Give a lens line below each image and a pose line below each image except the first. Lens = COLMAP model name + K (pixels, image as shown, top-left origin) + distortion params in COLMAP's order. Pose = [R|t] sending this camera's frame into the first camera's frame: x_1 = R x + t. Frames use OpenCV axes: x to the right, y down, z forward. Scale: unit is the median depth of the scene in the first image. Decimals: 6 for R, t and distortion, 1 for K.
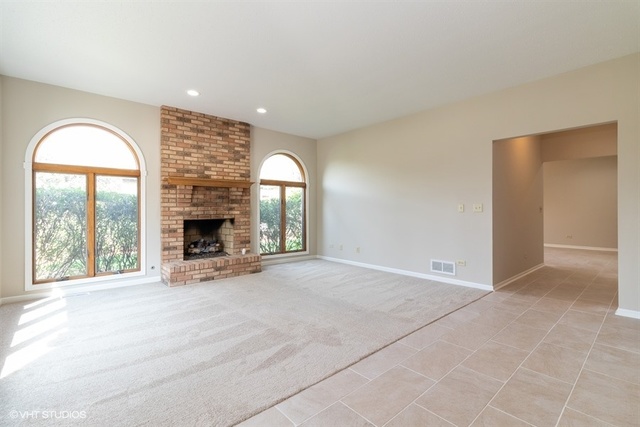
lens RADIAL K [[297.2, 0, 324.3], [0, 297.2, 210.1], [0, 0, 1]] dist [-0.000748, -0.000170]
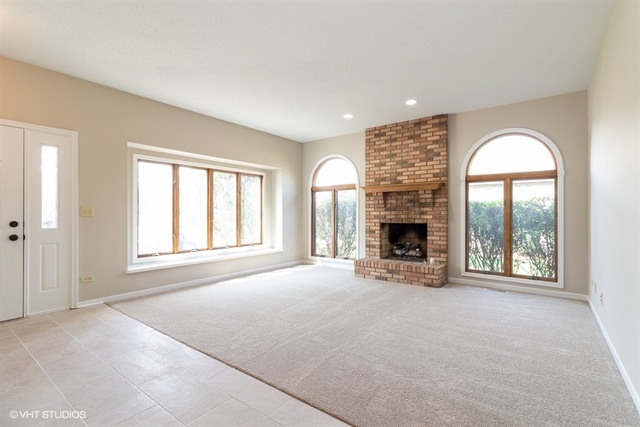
lens RADIAL K [[300.2, 0, 323.1], [0, 300.2, 212.3], [0, 0, 1]] dist [0.001283, -0.000055]
pose [[0.196782, -0.000529, -0.980447, 0.586636], [-0.002529, 0.999996, -0.001047, -0.005294], [0.980444, 0.002685, 0.196780, 0.536959]]
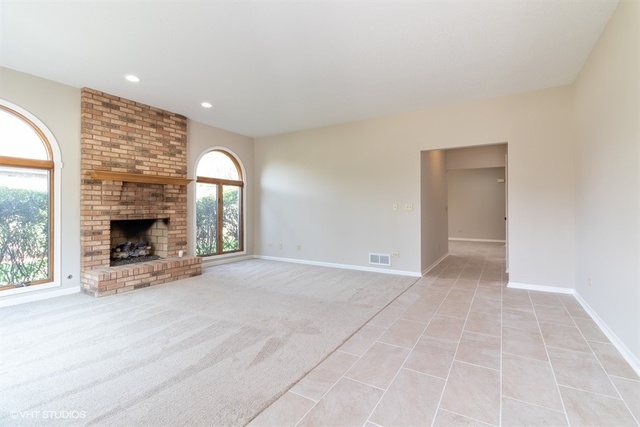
lens RADIAL K [[297.2, 0, 324.3], [0, 297.2, 210.1], [0, 0, 1]] dist [-0.000748, -0.000170]
pose [[0.955730, 0.000463, 0.294244, -0.123126], [-0.000690, 1.000000, 0.000667, 0.001938], [-0.294244, -0.000841, 0.955730, -0.022242]]
